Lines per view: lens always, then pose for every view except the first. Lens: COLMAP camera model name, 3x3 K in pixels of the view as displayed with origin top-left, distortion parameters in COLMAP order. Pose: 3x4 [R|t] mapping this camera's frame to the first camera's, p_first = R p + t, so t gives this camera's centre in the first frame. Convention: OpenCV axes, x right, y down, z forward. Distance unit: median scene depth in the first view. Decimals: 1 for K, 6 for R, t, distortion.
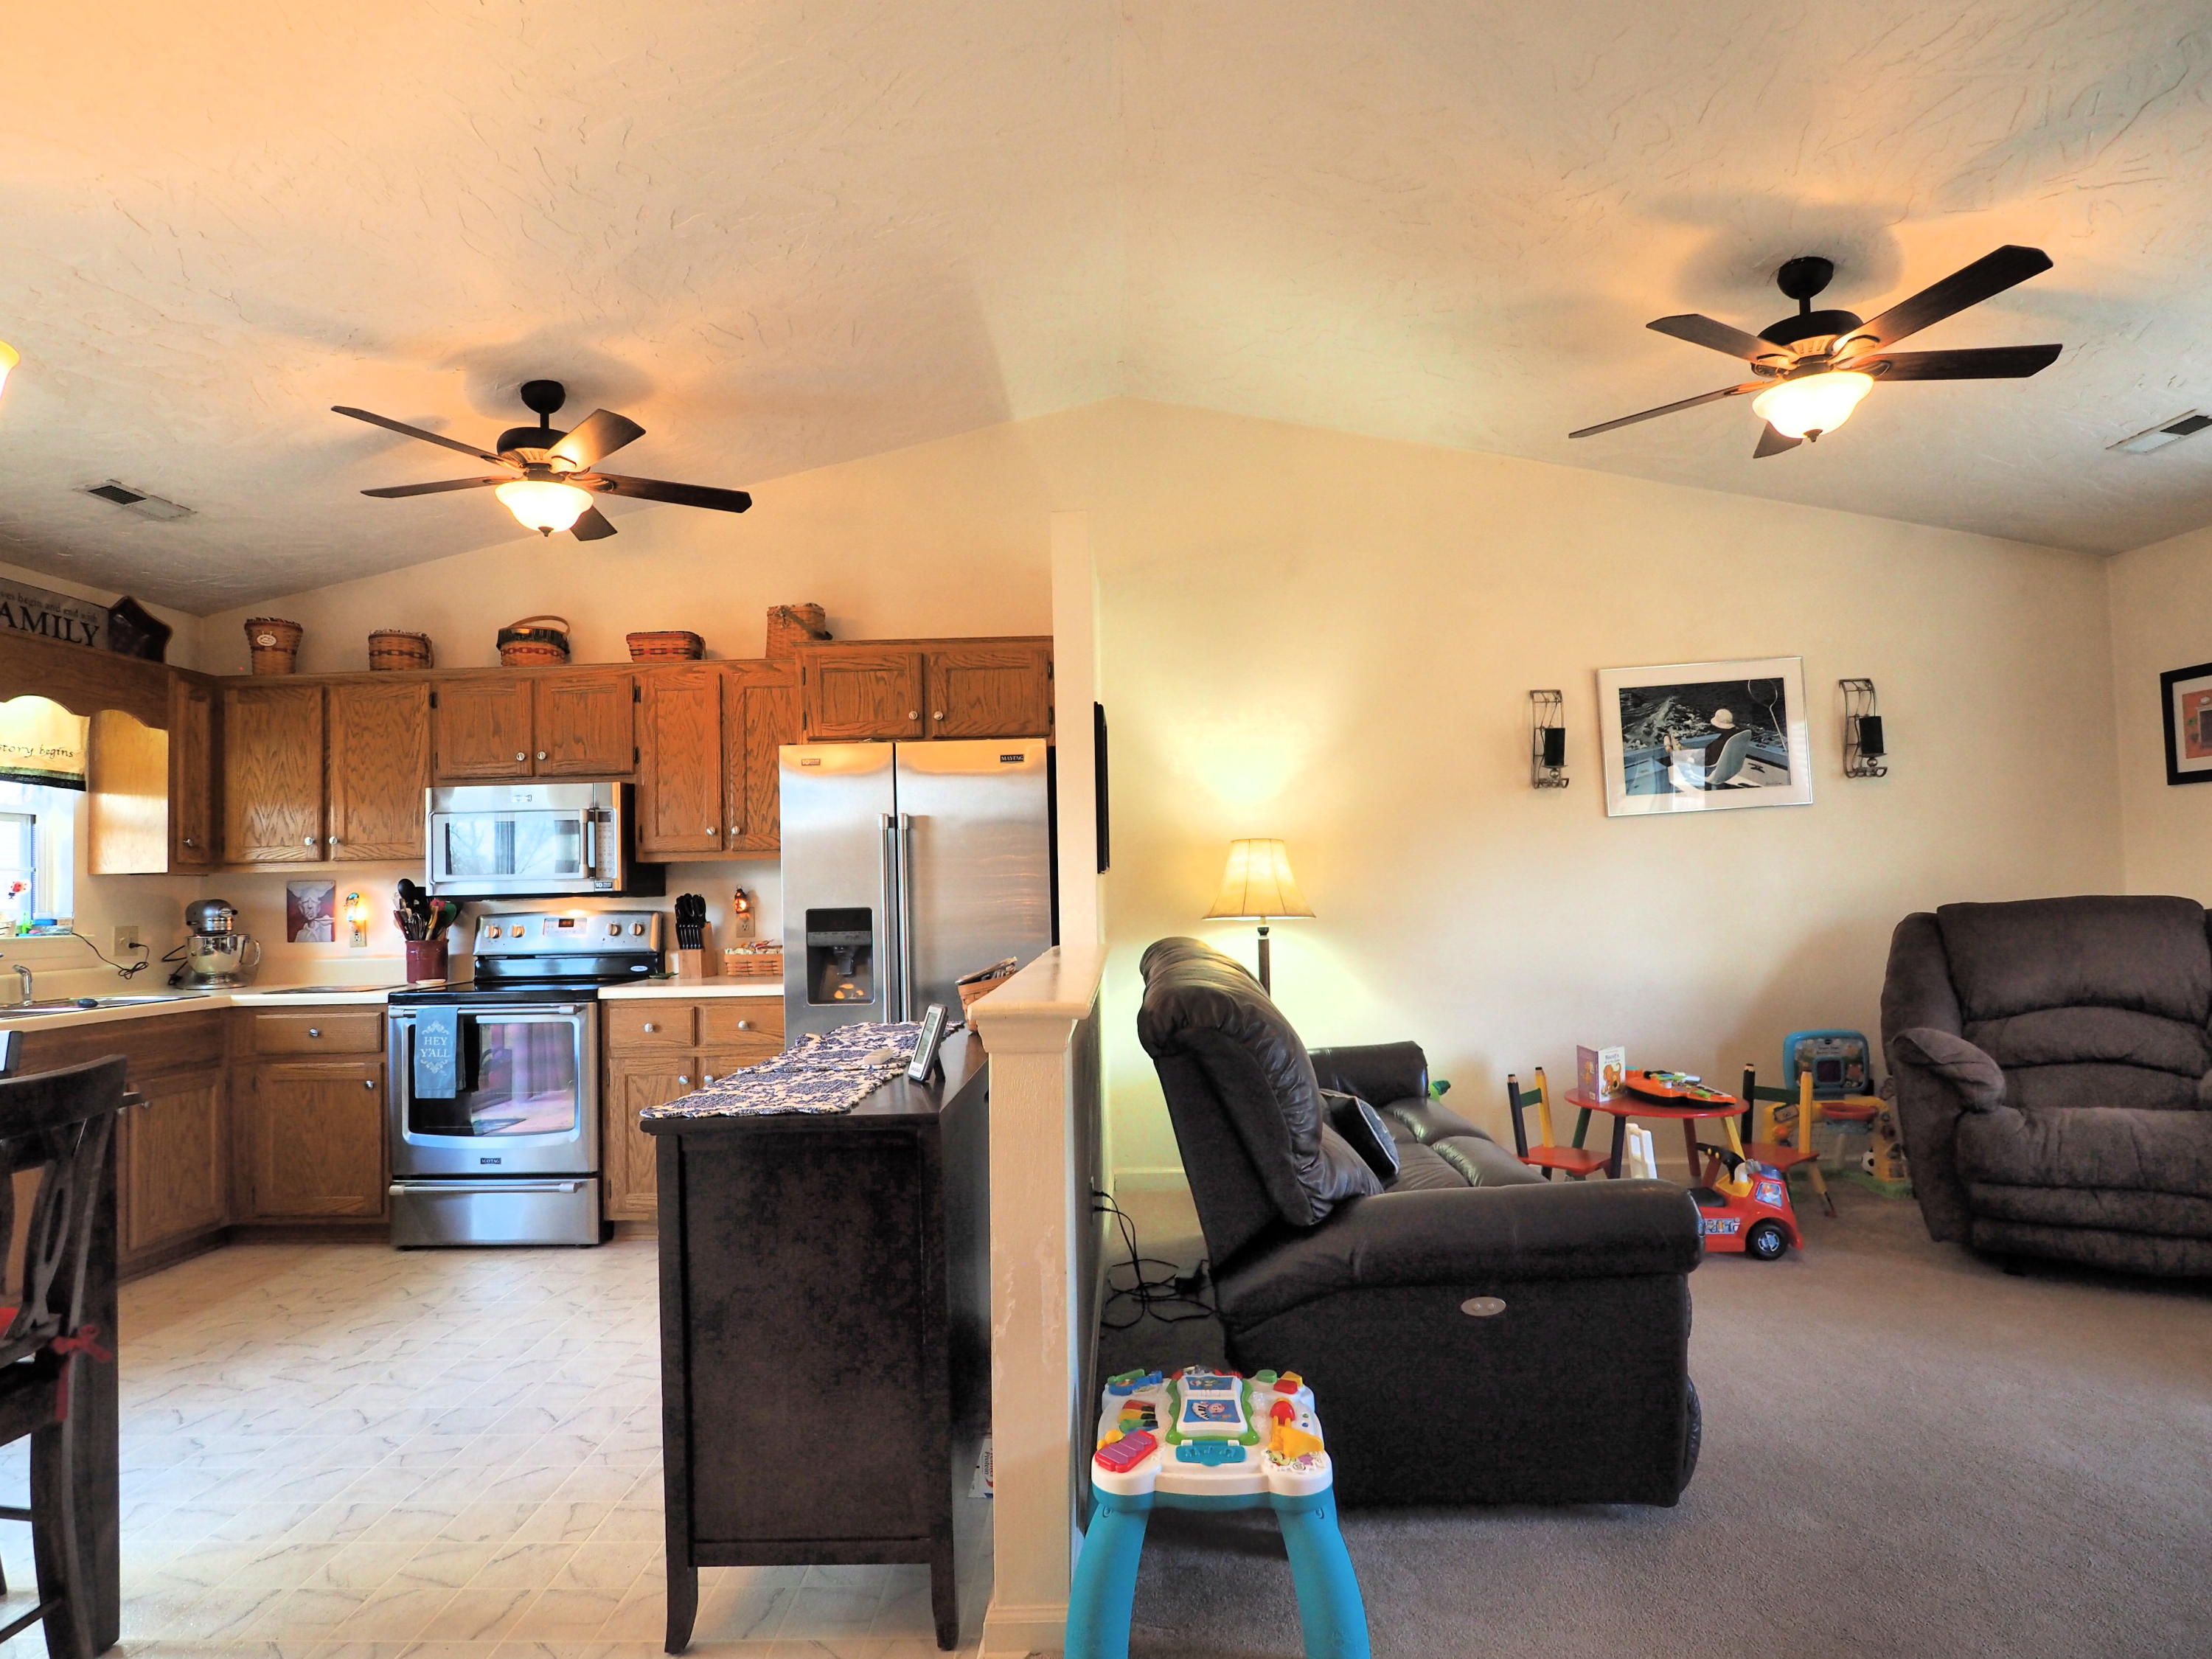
lens RADIAL K [[1197.2, 0, 1098.9], [0, 1197.2, 850.7], [0, 0, 1]] dist [-0.005616, -0.005573]
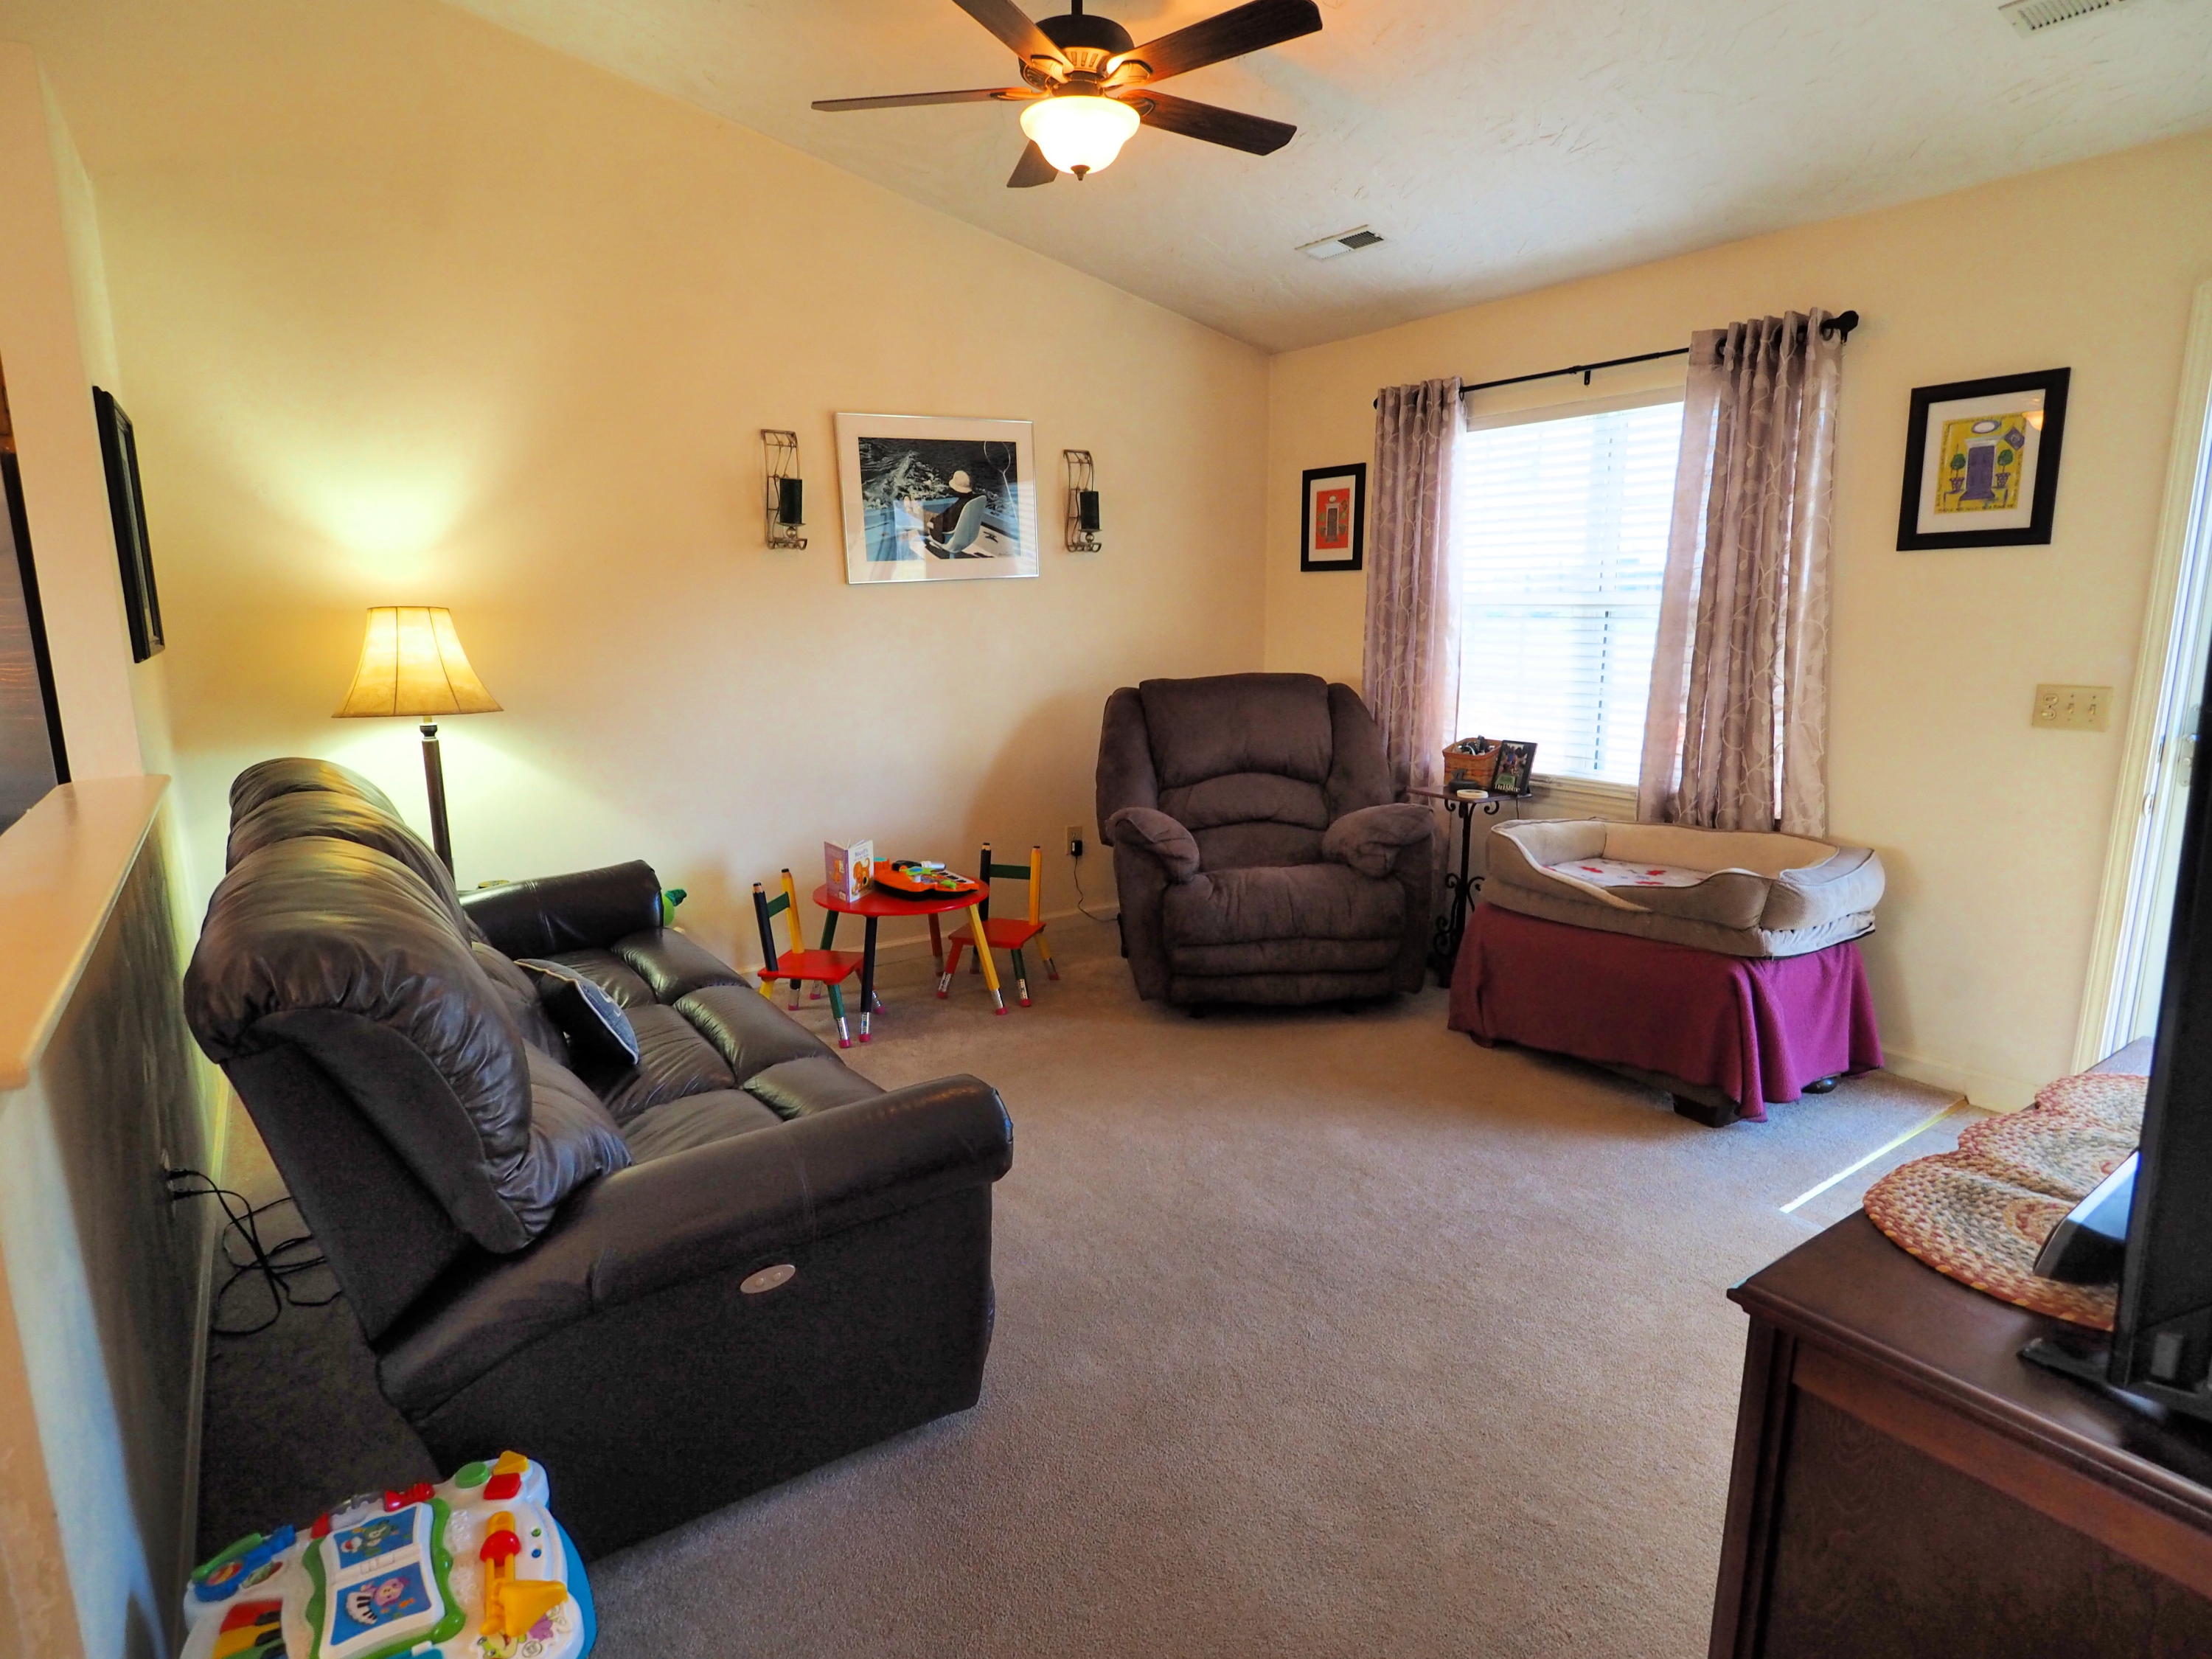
lens RADIAL K [[1197.2, 0, 1097.6], [0, 1197.2, 844.6], [0, 0, 1]] dist [-0.005616, -0.005573]
pose [[0.806643, -0.099726, 0.582565, 0.035018], [-0.031808, 0.976909, 0.211275, -0.038763], [-0.590182, -0.188953, 0.784845, 0.162794]]
